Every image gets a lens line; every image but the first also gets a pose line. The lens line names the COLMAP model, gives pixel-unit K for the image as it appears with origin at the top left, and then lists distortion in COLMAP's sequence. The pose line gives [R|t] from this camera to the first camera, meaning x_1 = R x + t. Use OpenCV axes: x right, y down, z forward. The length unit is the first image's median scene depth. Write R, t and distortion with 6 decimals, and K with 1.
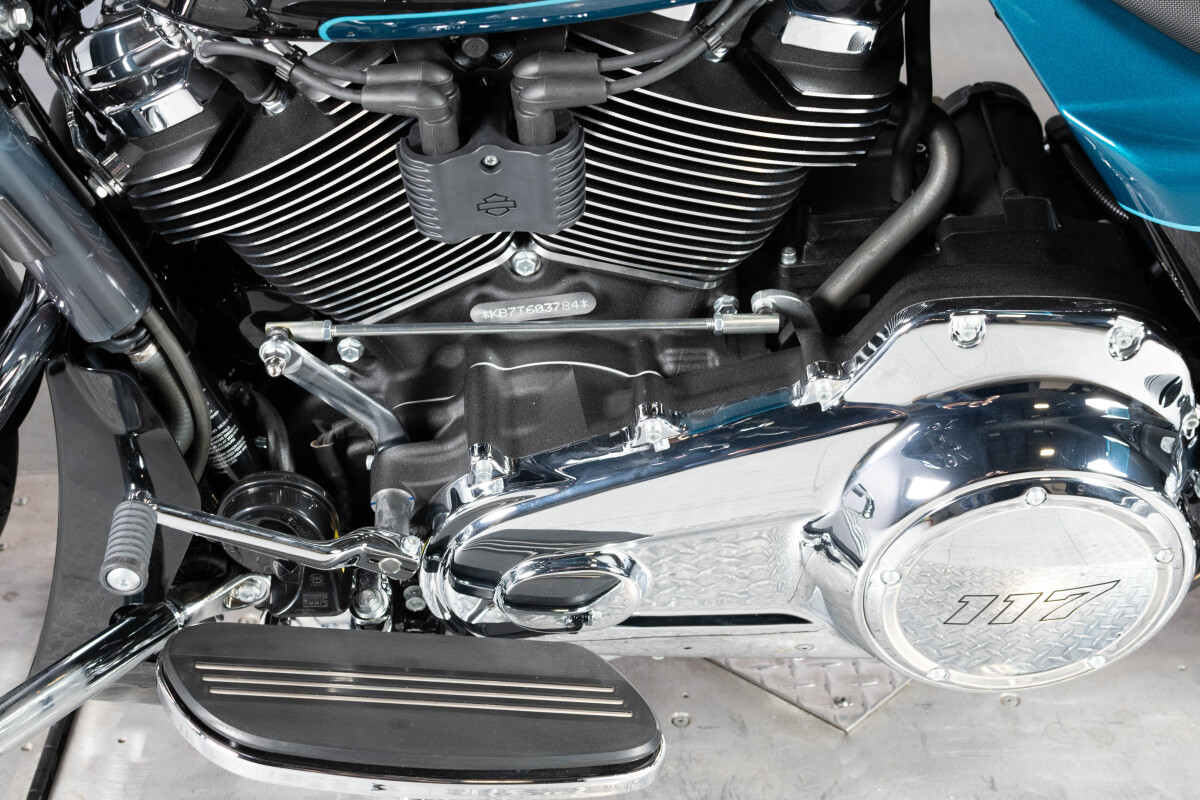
lens RADIAL K [[1830.6, 0, 600.0], [0, 1830.6, 400.0], [0, 0, 1]] dist [-0.002857, 0.045685]
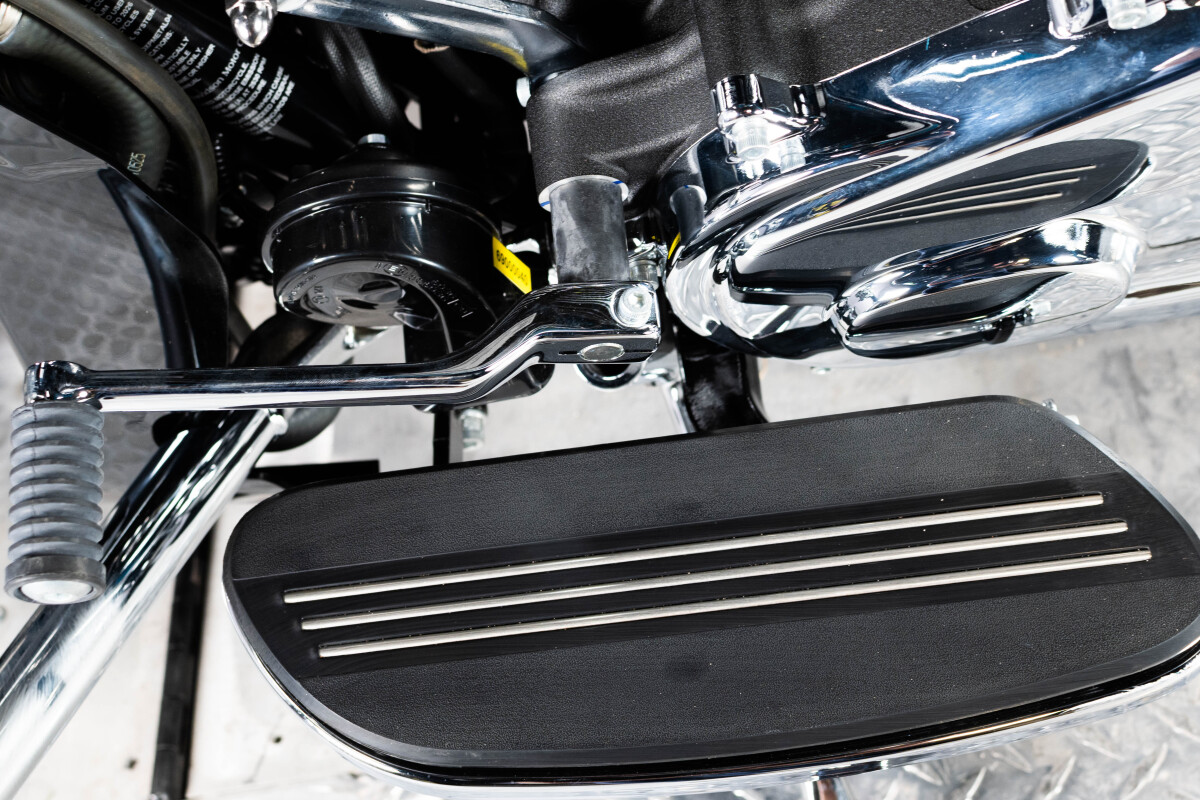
lens RADIAL K [[1960.5, 0, 554.7], [0, 1960.5, 396.2], [0, 0, 1]] dist [-0.049737, -0.178636]
pose [[0.956069, -0.143693, -0.255510, 0.003982], [0.243323, 0.875093, 0.418338, -0.115533], [0.163483, -0.462131, 0.871612, 0.525918]]
